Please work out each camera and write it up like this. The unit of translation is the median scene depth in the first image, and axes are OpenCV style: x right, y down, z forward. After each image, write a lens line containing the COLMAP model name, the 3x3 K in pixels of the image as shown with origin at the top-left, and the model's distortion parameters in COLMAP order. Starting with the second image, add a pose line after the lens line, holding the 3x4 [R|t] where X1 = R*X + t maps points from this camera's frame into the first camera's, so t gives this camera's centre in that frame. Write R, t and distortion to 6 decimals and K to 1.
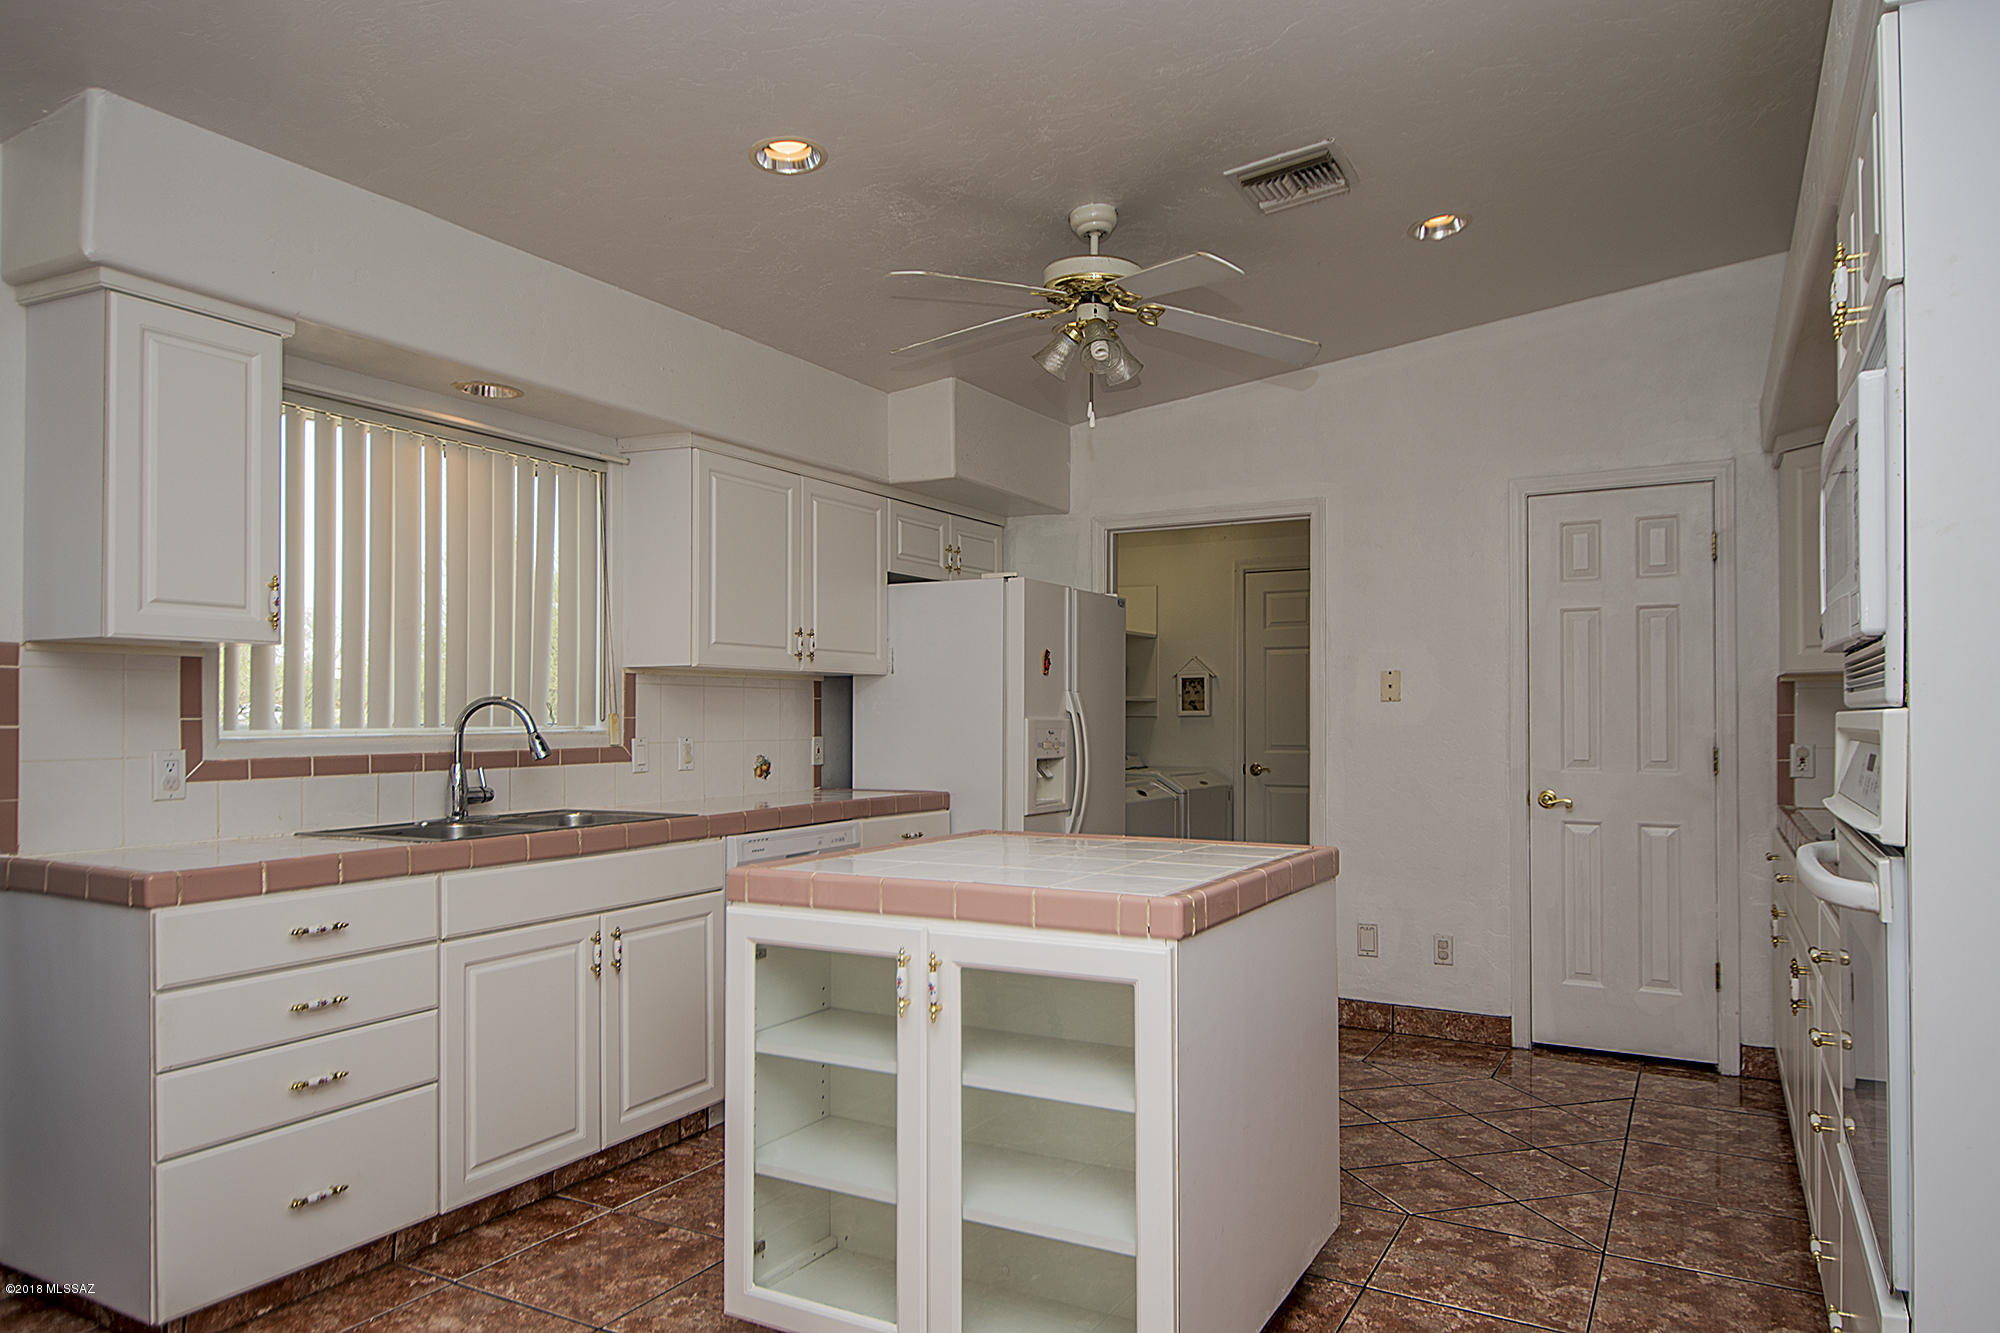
lens RADIAL K [[1278.9, 0, 1000.7], [0, 1278.9, 712.1], [0, 0, 1]] dist [0.003401, 0.000565]
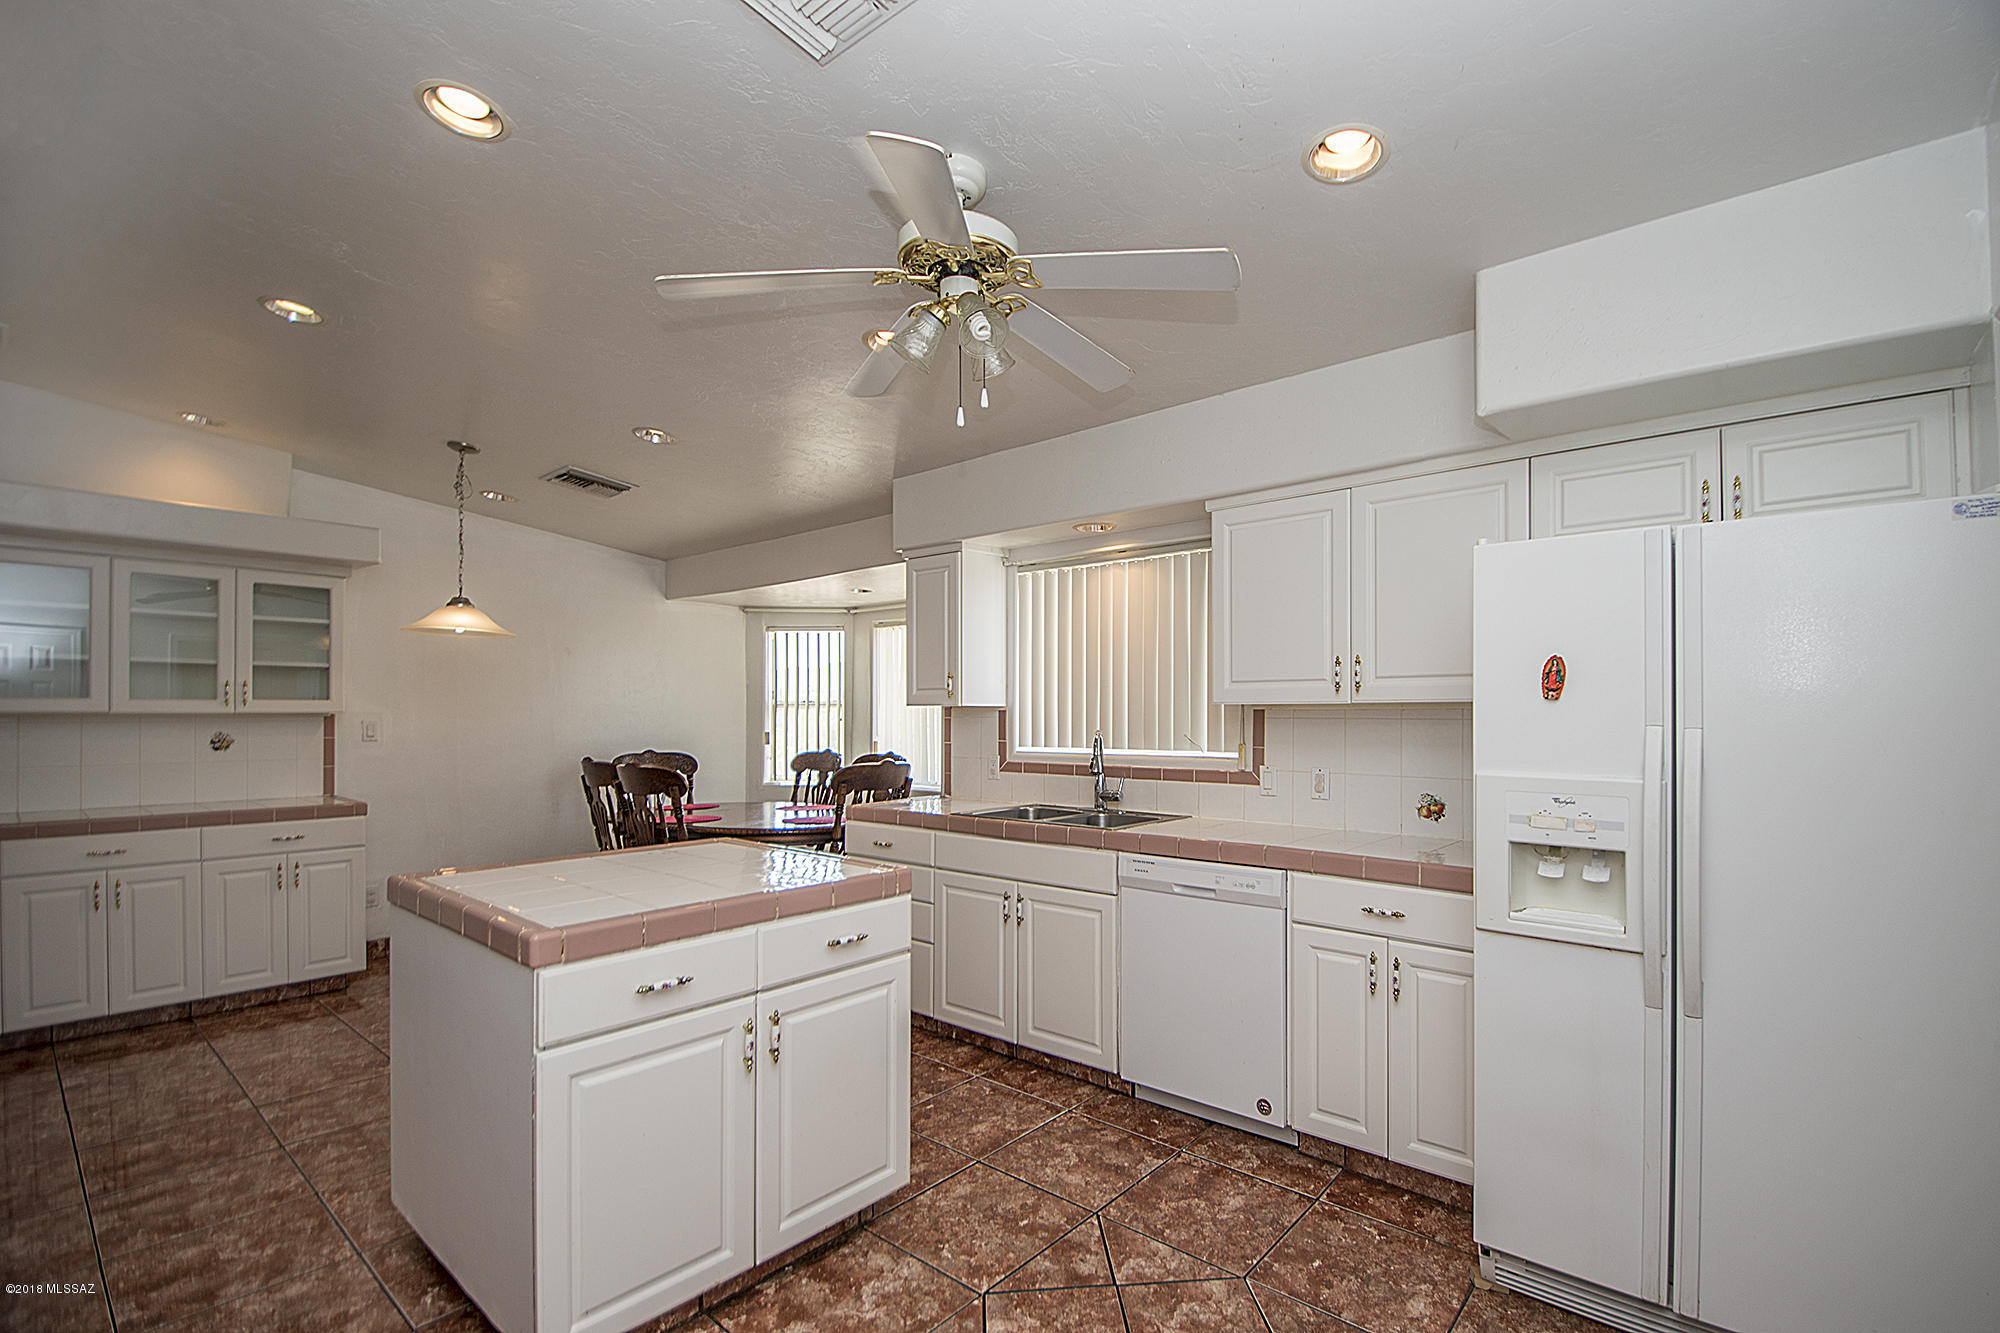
lens RADIAL K [[888.0, 0, 1064.7], [0, 888.0, 696.1], [0, 0, 1]] dist [0.021726, -0.026737]
pose [[-0.174953, -0.017936, -0.984413, 0.558047], [0.005492, 0.999801, -0.019192, -0.028908], [0.984561, -0.008764, -0.174820, 1.001647]]
